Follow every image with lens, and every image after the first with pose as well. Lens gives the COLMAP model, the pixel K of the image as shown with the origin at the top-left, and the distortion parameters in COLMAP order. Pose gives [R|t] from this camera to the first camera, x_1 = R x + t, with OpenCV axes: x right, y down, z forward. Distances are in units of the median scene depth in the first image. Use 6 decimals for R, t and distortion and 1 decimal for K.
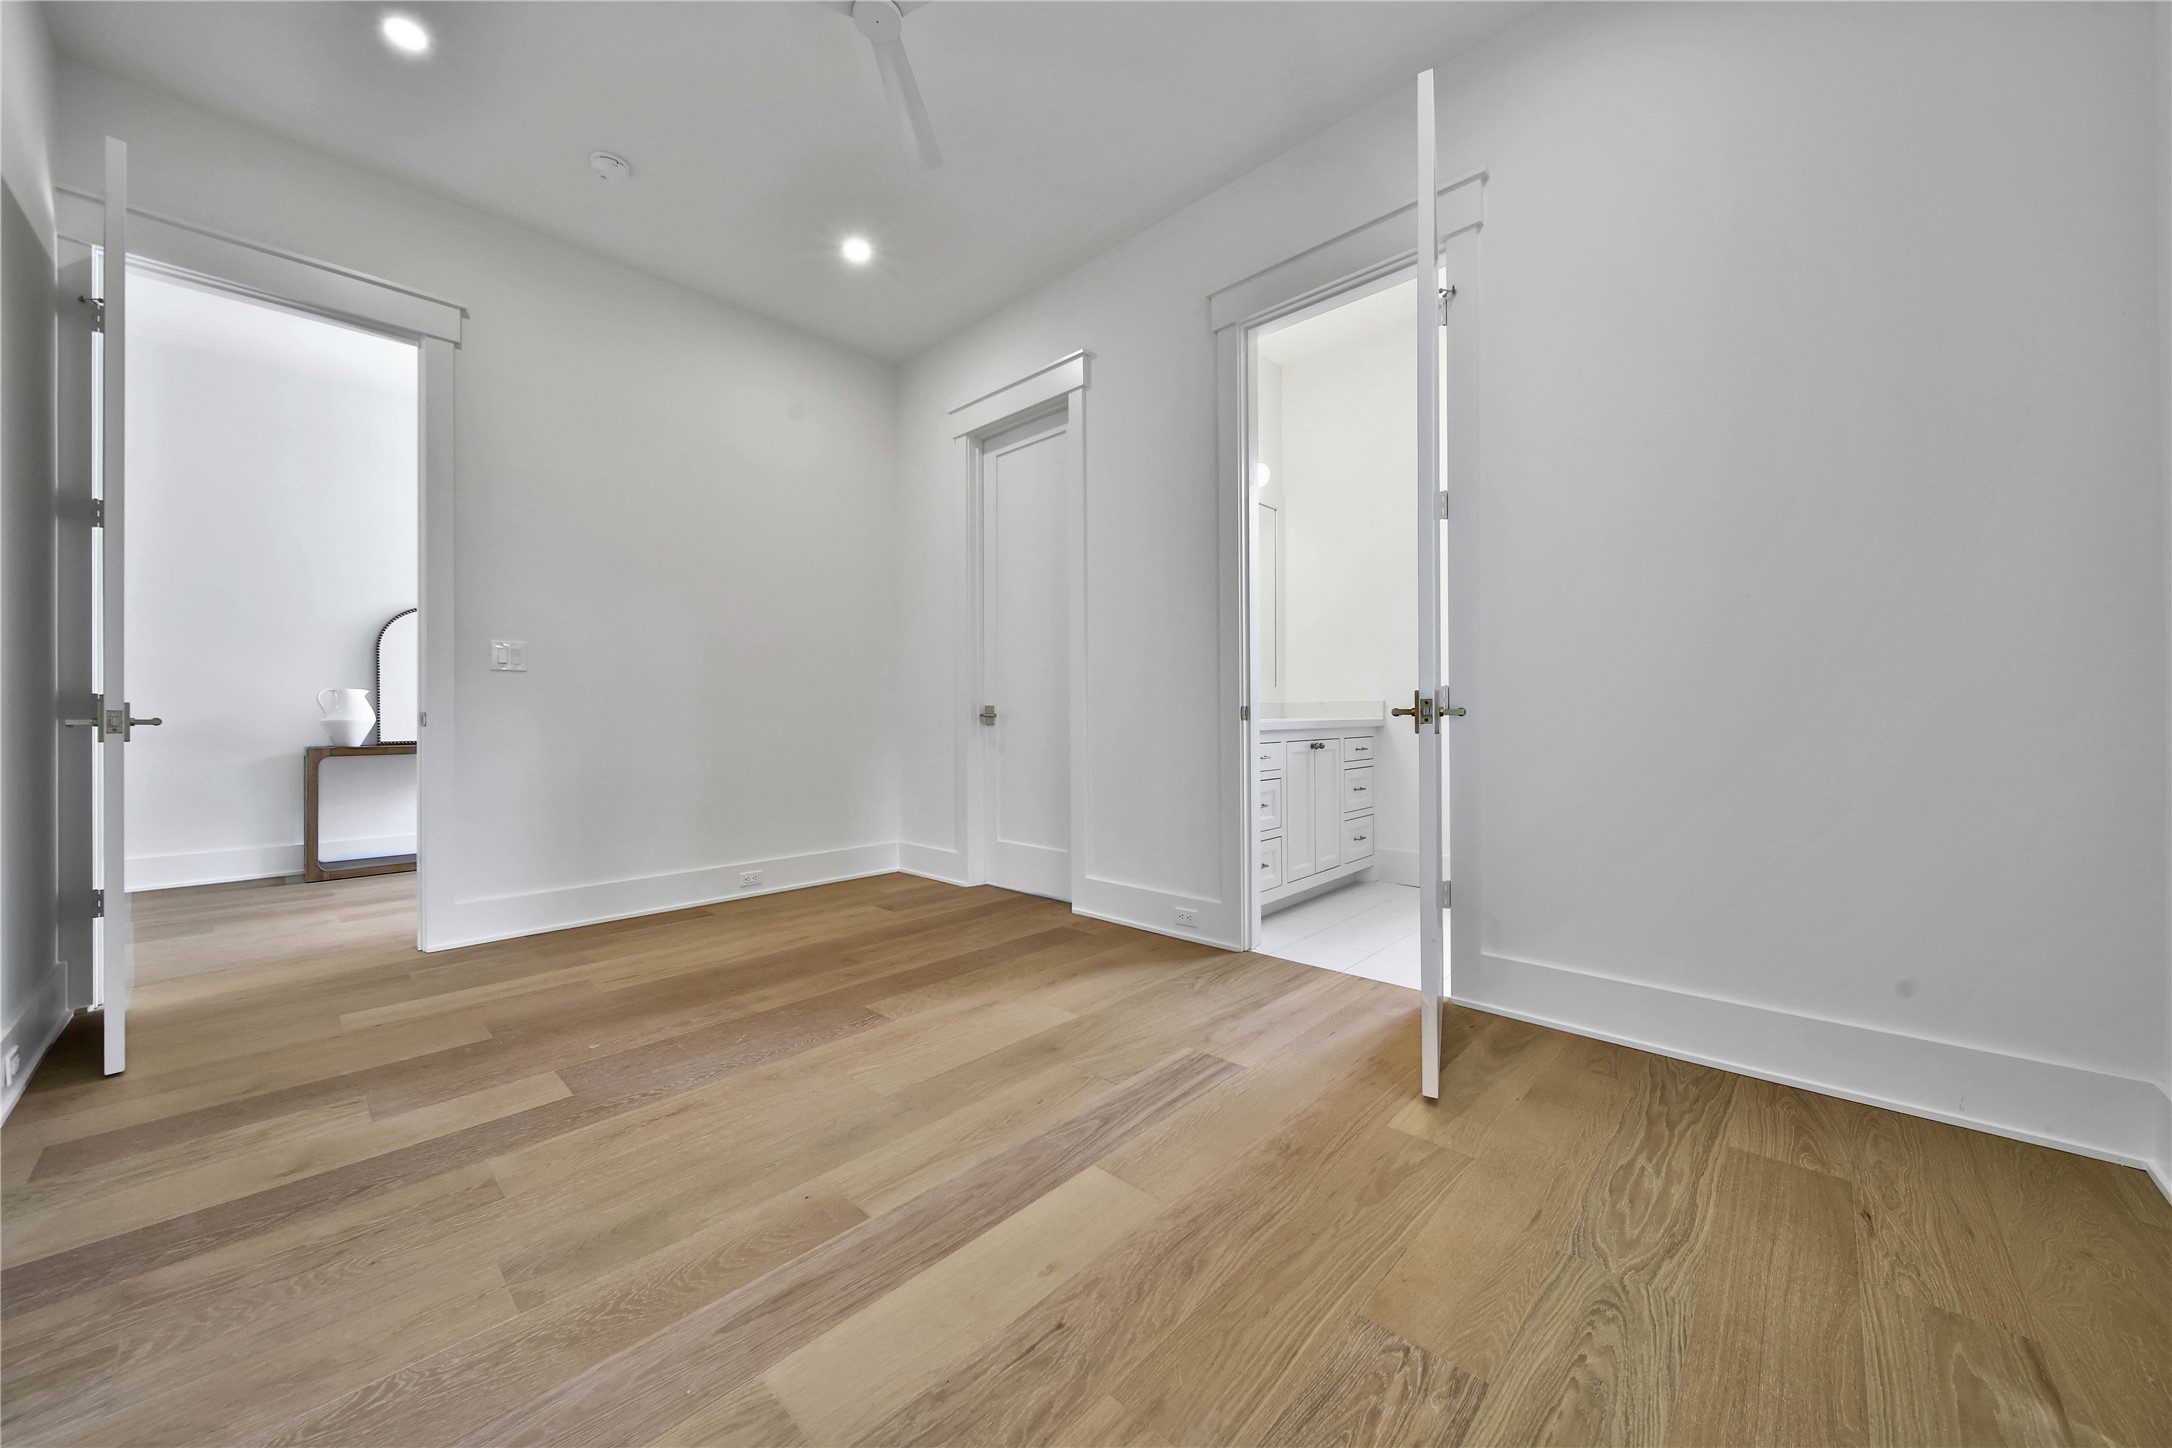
lens RADIAL K [[777.4, 0, 1088.4], [0, 777.4, 722.1], [0, 0, 1]] dist [0.000815, -0.000077]
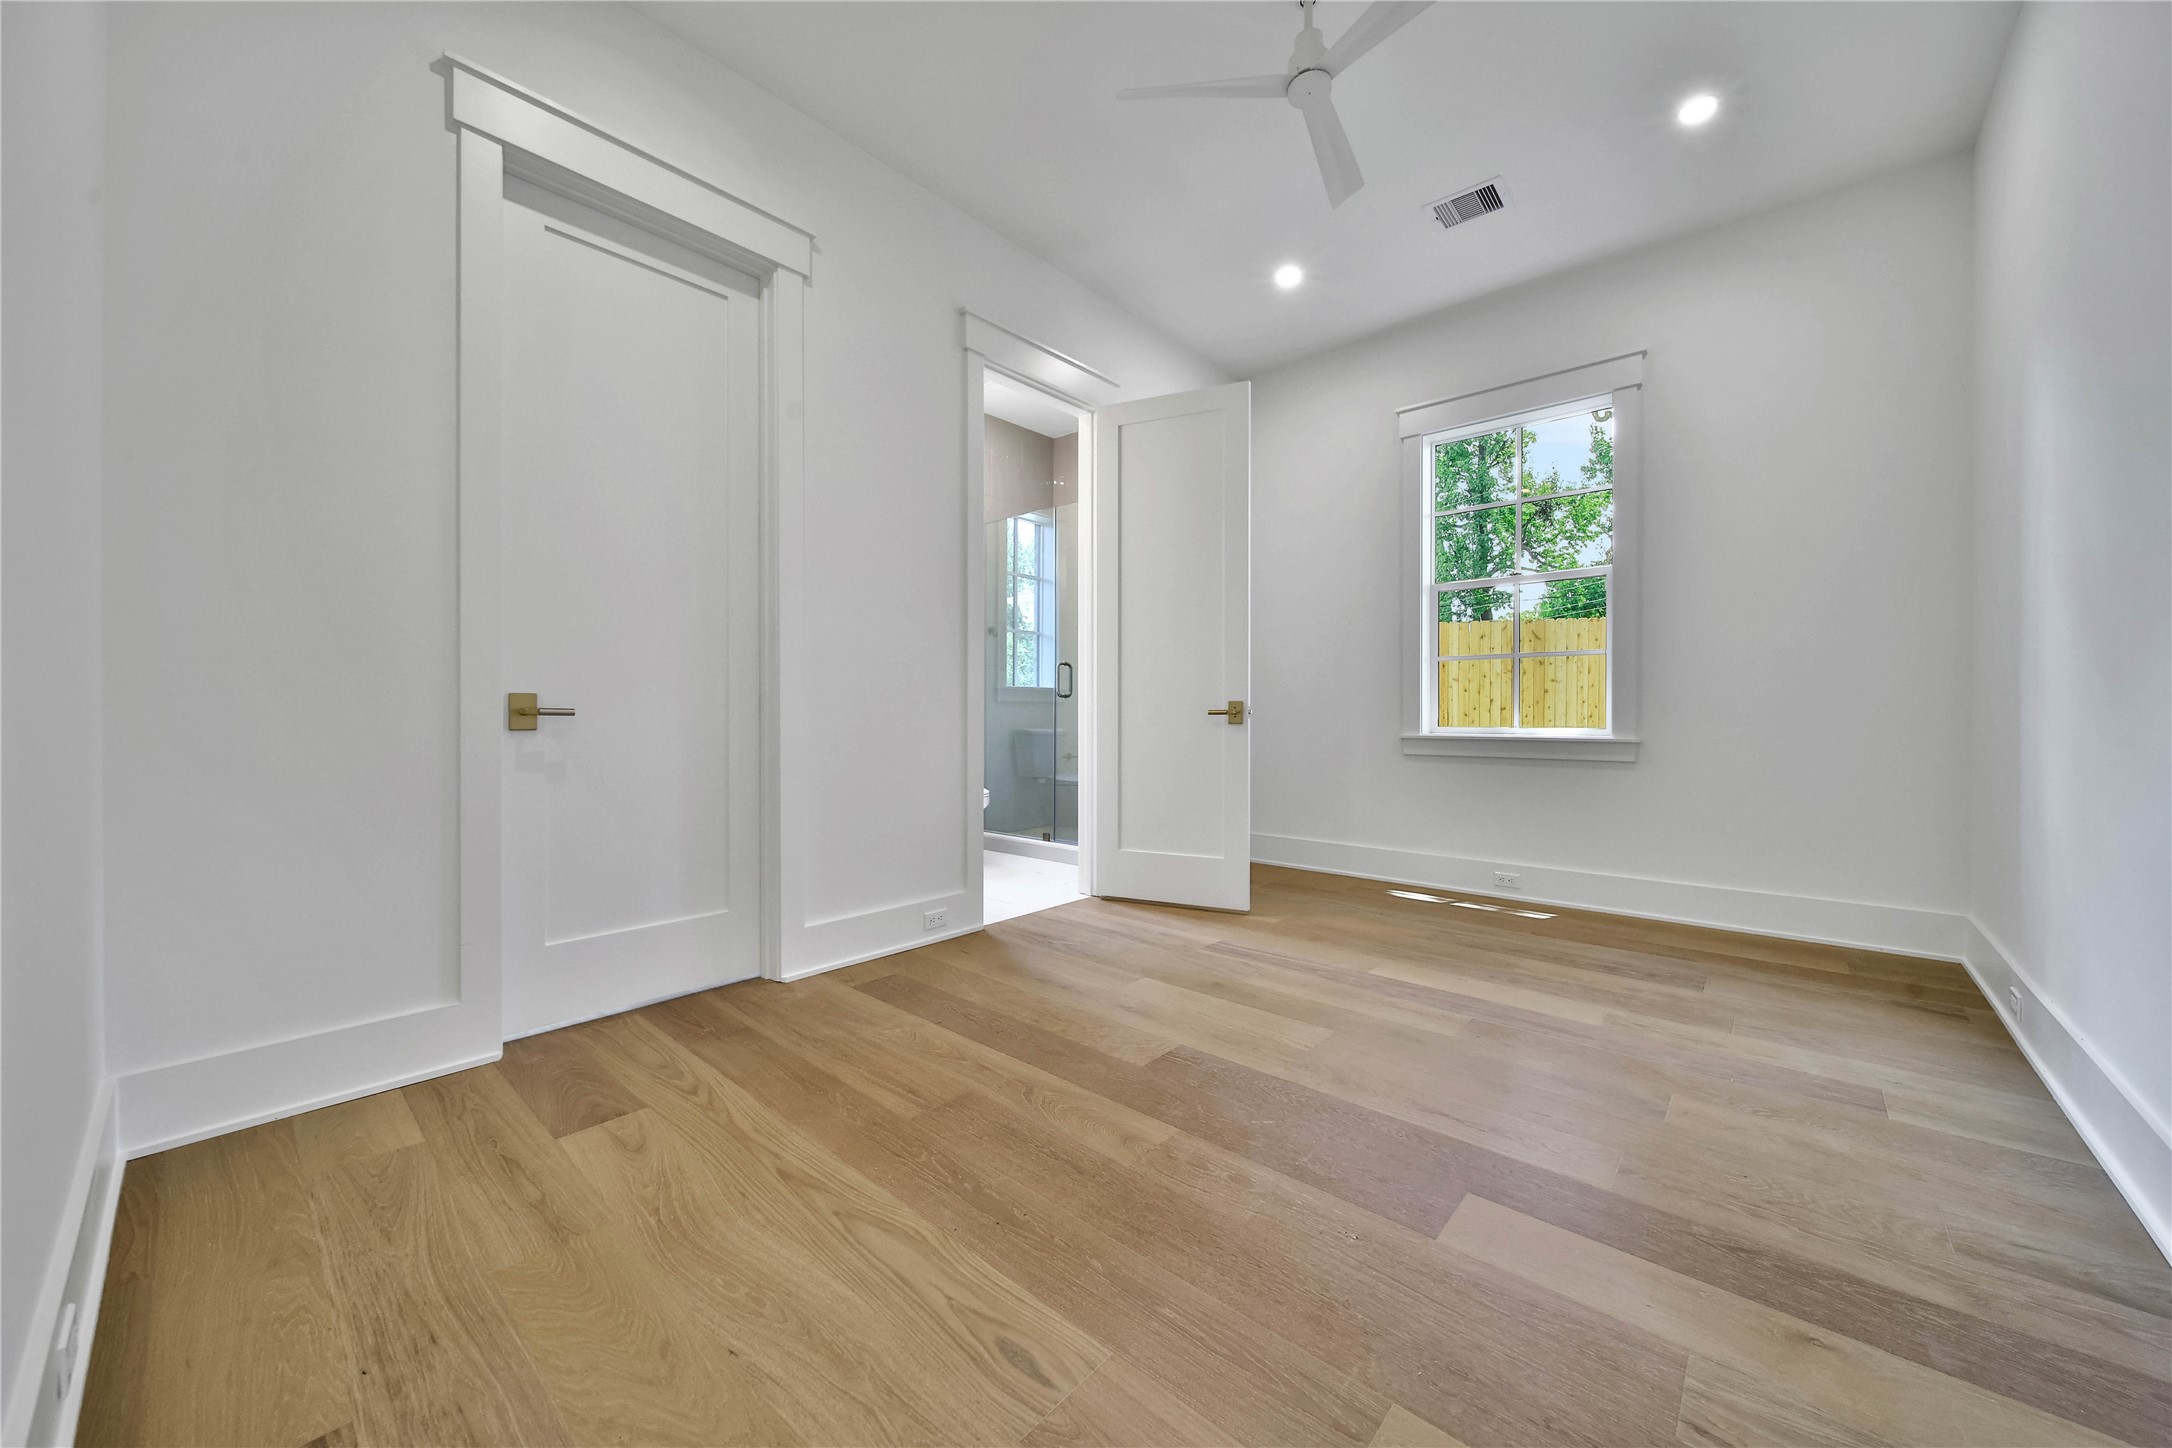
lens RADIAL K [[777.4, 0, 1081.0], [0, 777.4, 720.3], [0, 0, 1]] dist [0.000815, -0.000077]
pose [[-0.018806, -0.004028, 0.999815, -1.155159], [0.008983, 0.999951, 0.004197, -0.002308], [-0.999783, 0.009061, -0.018769, 1.125235]]
